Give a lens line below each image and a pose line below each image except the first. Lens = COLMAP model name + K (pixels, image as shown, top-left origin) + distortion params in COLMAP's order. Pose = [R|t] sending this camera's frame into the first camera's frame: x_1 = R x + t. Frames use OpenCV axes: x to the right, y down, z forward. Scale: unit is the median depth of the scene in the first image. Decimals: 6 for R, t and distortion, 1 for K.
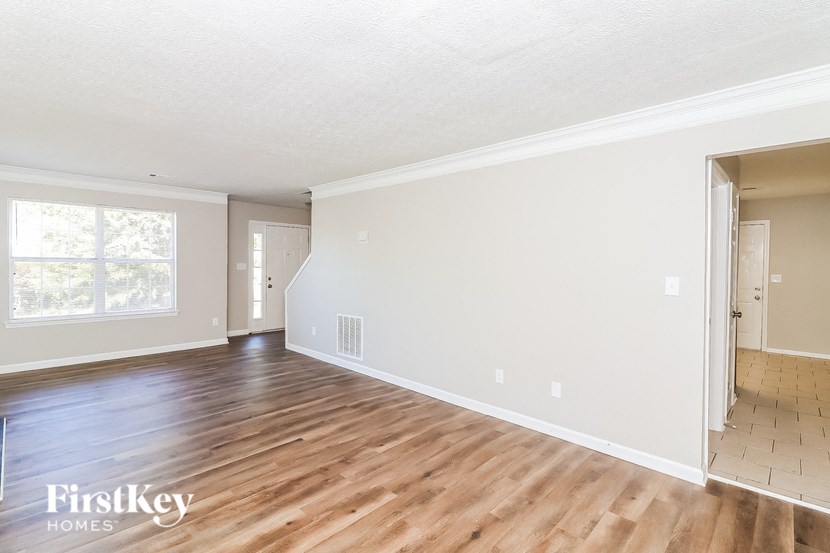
lens RADIAL K [[390.4, 0, 411.7], [0, 390.4, 262.7], [0, 0, 1]] dist [0.002976, 0.000206]
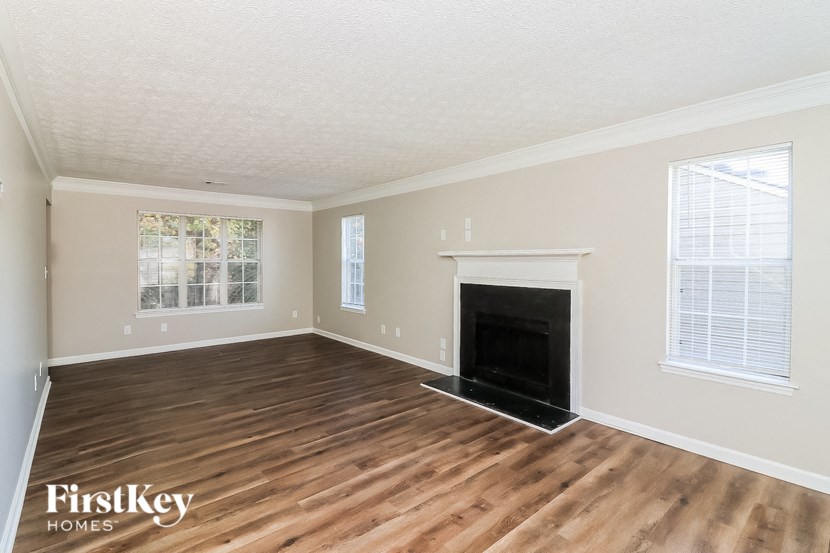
lens RADIAL K [[390.4, 0, 411.7], [0, 390.4, 262.7], [0, 0, 1]] dist [0.002976, 0.000206]
pose [[-0.994622, -0.013919, 0.102634, -0.832220], [-0.012133, 0.999764, 0.018002, -0.020025], [-0.102860, 0.016660, -0.994556, 2.024691]]
